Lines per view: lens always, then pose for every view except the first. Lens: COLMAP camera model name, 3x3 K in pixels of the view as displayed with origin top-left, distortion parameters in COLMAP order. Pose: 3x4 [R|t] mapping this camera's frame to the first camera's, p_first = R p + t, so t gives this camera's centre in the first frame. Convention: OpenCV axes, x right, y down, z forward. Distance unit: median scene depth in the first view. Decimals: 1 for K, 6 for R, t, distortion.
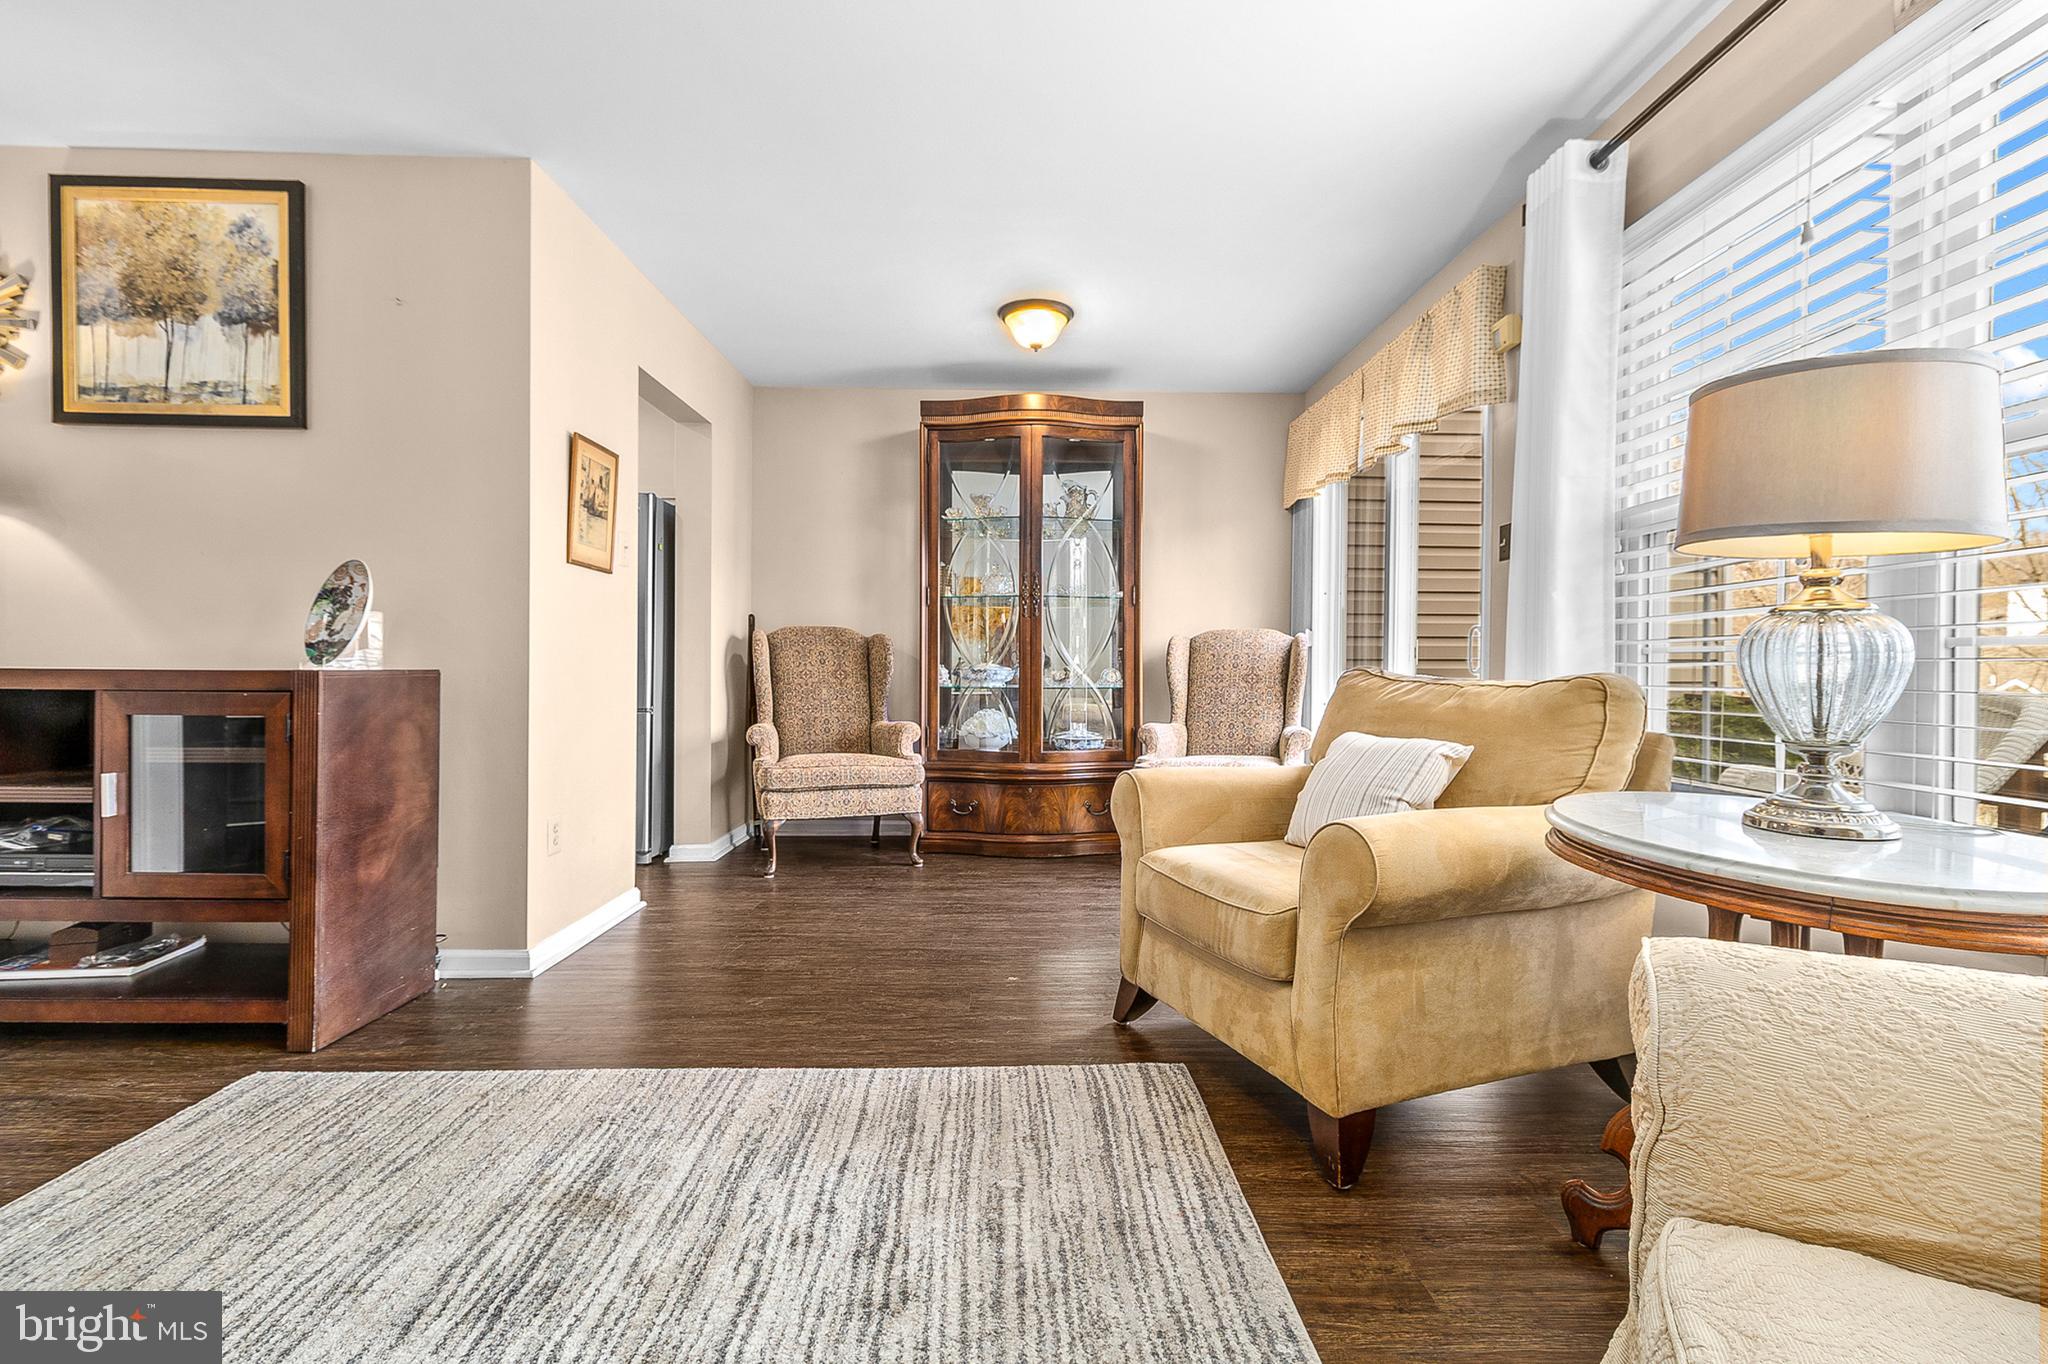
lens RADIAL K [[954.9, 0, 1033.6], [0, 954.9, 671.1], [0, 0, 1]] dist [0.005419, 0.001319]
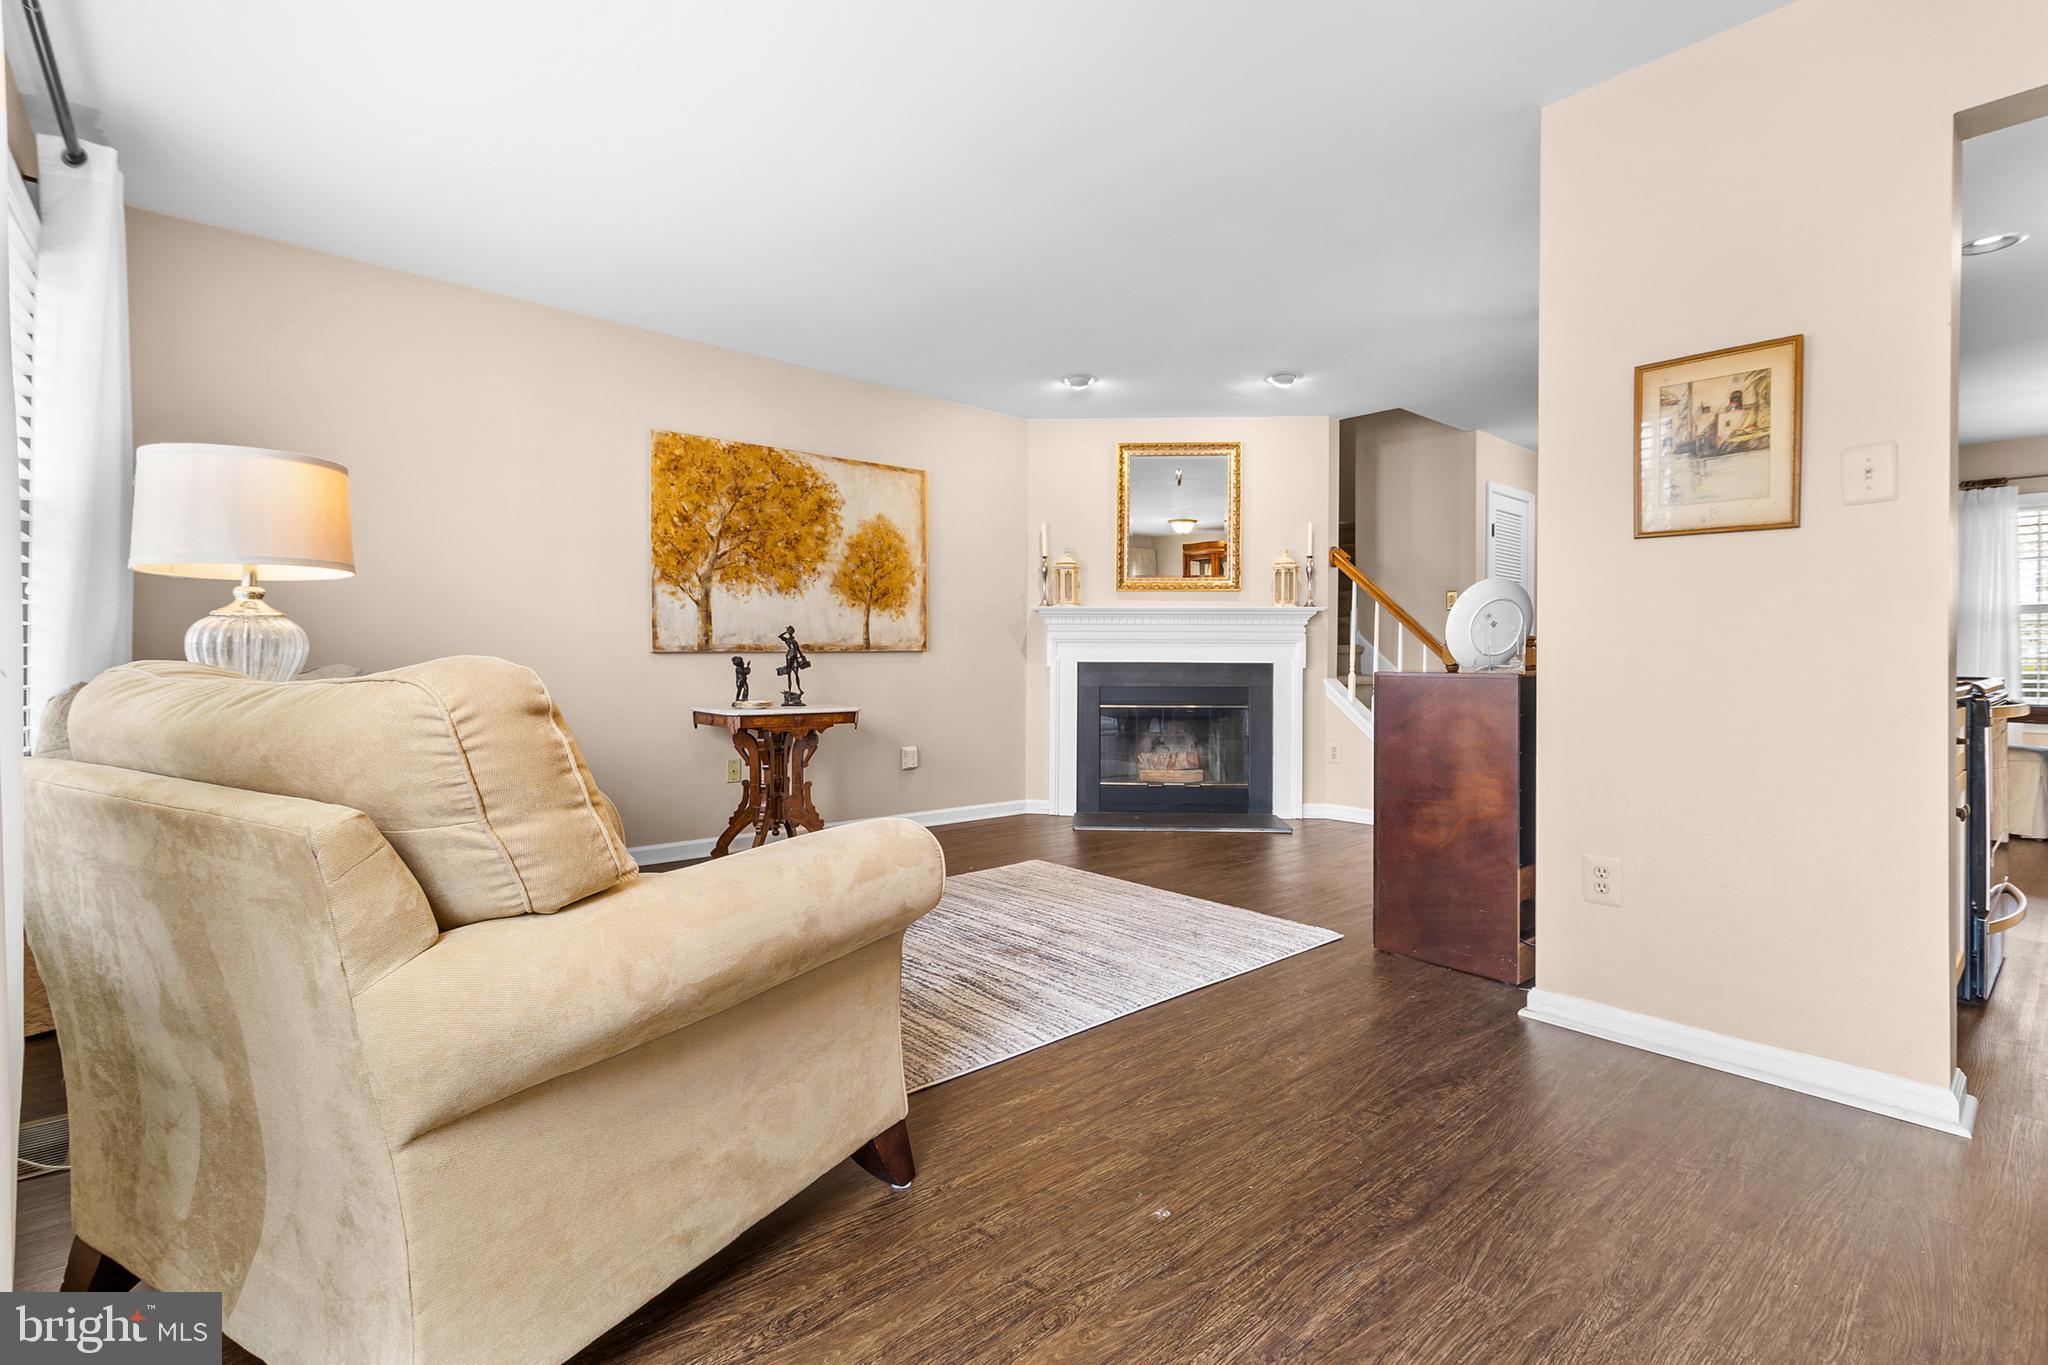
lens RADIAL K [[954.9, 0, 1032.9], [0, 954.9, 668.3], [0, 0, 1]] dist [0.005419, 0.001319]
pose [[-0.772591, -0.006403, -0.634871, 0.581844], [-0.012332, 0.999912, 0.004922, -0.006619], [0.634784, 0.011632, -0.772602, 2.015920]]
